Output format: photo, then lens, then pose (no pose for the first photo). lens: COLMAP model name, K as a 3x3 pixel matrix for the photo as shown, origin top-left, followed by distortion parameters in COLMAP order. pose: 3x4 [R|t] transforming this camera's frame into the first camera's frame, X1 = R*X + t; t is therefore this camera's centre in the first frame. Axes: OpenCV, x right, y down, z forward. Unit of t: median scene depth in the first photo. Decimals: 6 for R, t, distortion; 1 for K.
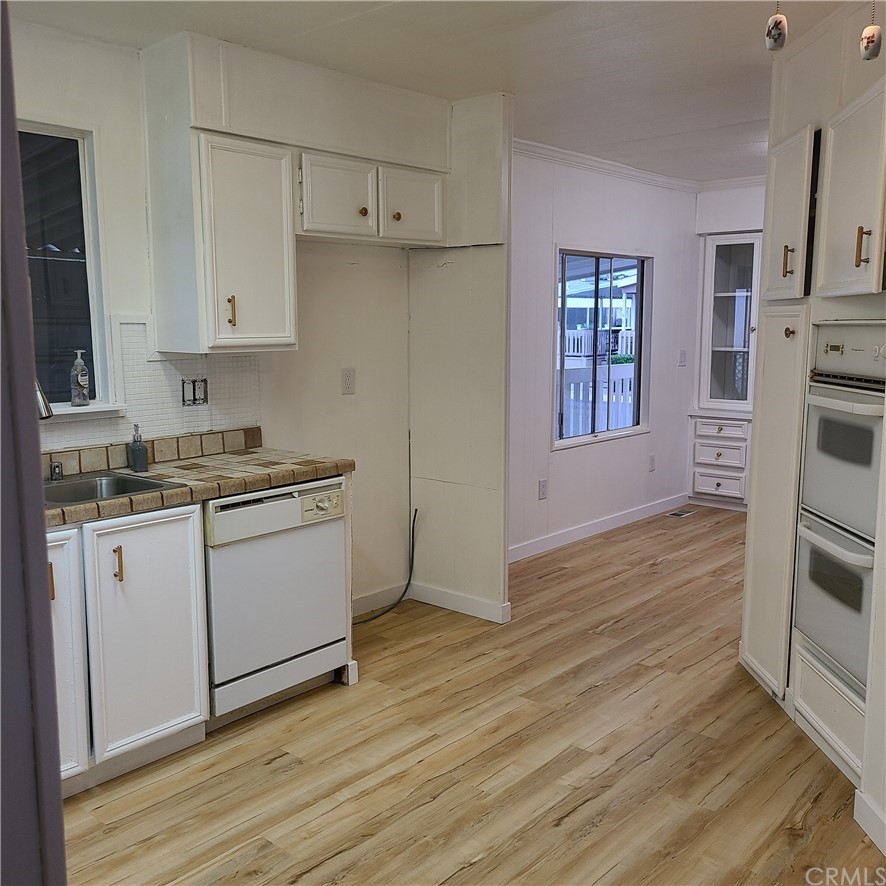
lens RADIAL K [[889.2, 0, 451.6], [0, 889.2, 443.9], [0, 0, 1]] dist [0.060127, -0.039396]
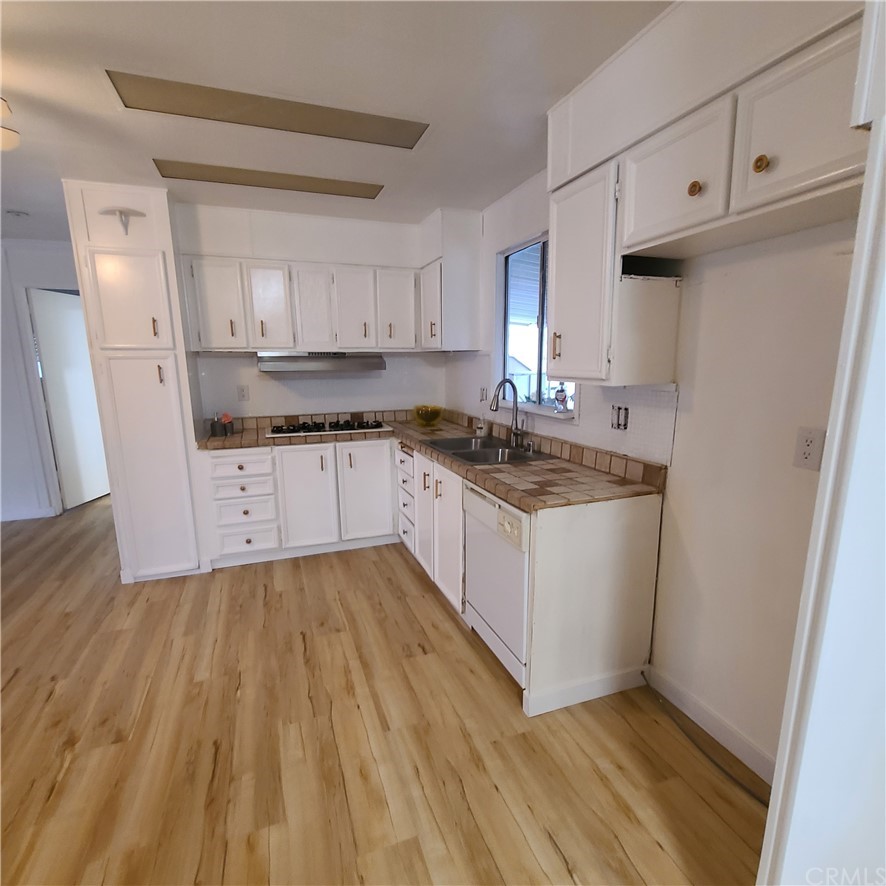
lens RADIAL K [[476.9, 0, 435.0], [0, 476.9, 447.6], [0, 0, 1]] dist [0.000548, -0.000823]
pose [[-0.477495, 0.168125, -0.862399, 0.396018], [-0.110746, 0.962178, 0.248895, -0.163538], [0.871627, 0.214353, -0.440816, 1.197531]]
